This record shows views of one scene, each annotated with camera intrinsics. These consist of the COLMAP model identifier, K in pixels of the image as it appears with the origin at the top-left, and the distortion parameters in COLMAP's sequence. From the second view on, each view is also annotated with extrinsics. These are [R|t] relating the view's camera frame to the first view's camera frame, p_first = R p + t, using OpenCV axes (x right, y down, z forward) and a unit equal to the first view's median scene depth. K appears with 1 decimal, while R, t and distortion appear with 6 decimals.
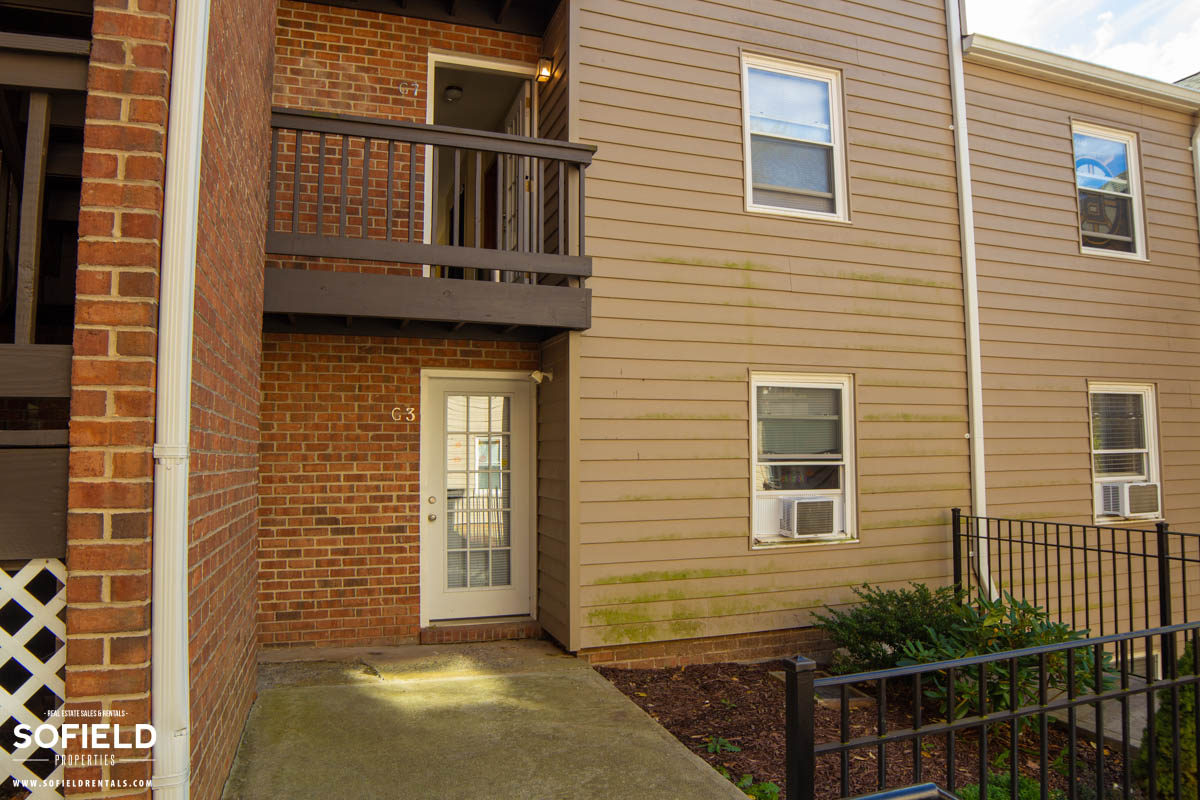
lens RADIAL K [[786.7, 0, 600.7], [0, 786.7, 402.7], [0, 0, 1]] dist [-0.119745, 0.049228]
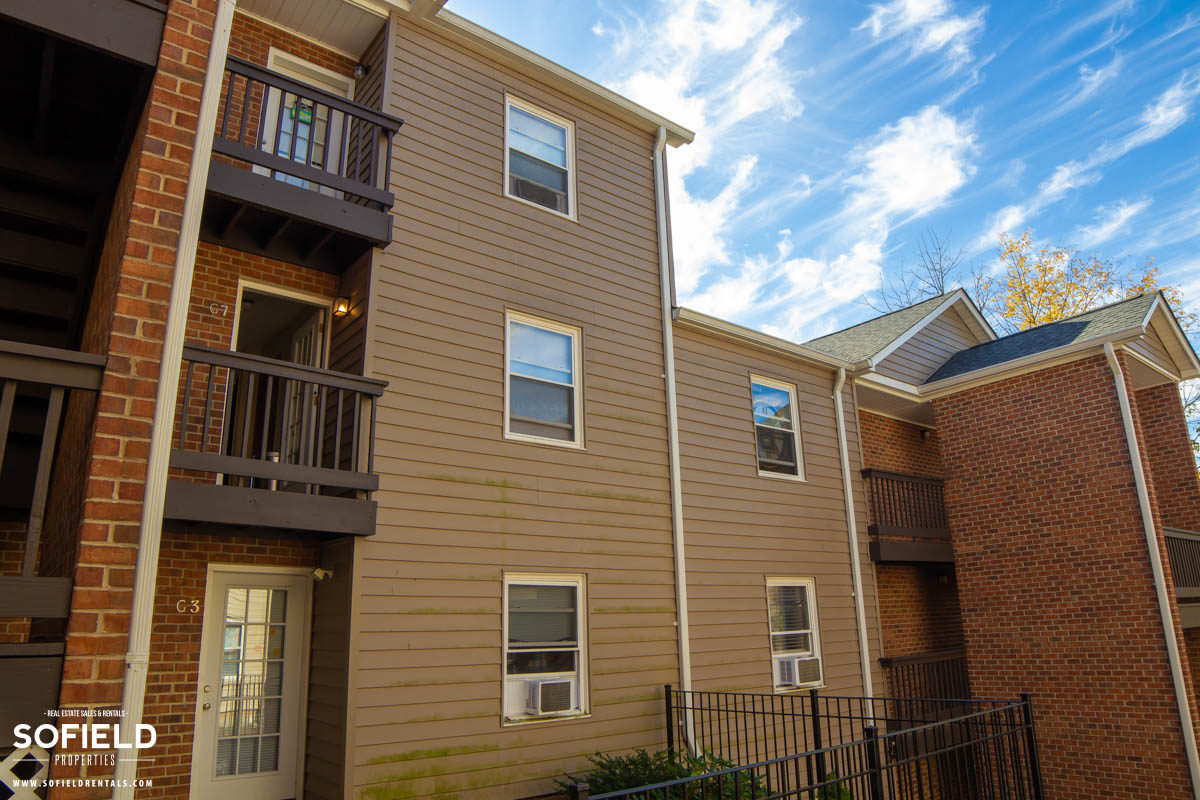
lens RADIAL K [[786.7, 0, 600.7], [0, 786.7, 402.7], [0, 0, 1]] dist [-0.119745, 0.049228]
pose [[0.939102, 0.078360, 0.334584, -0.088471], [-0.002355, 0.975098, -0.221760, -0.027615], [-0.343630, 0.207467, 0.915902, -0.194227]]
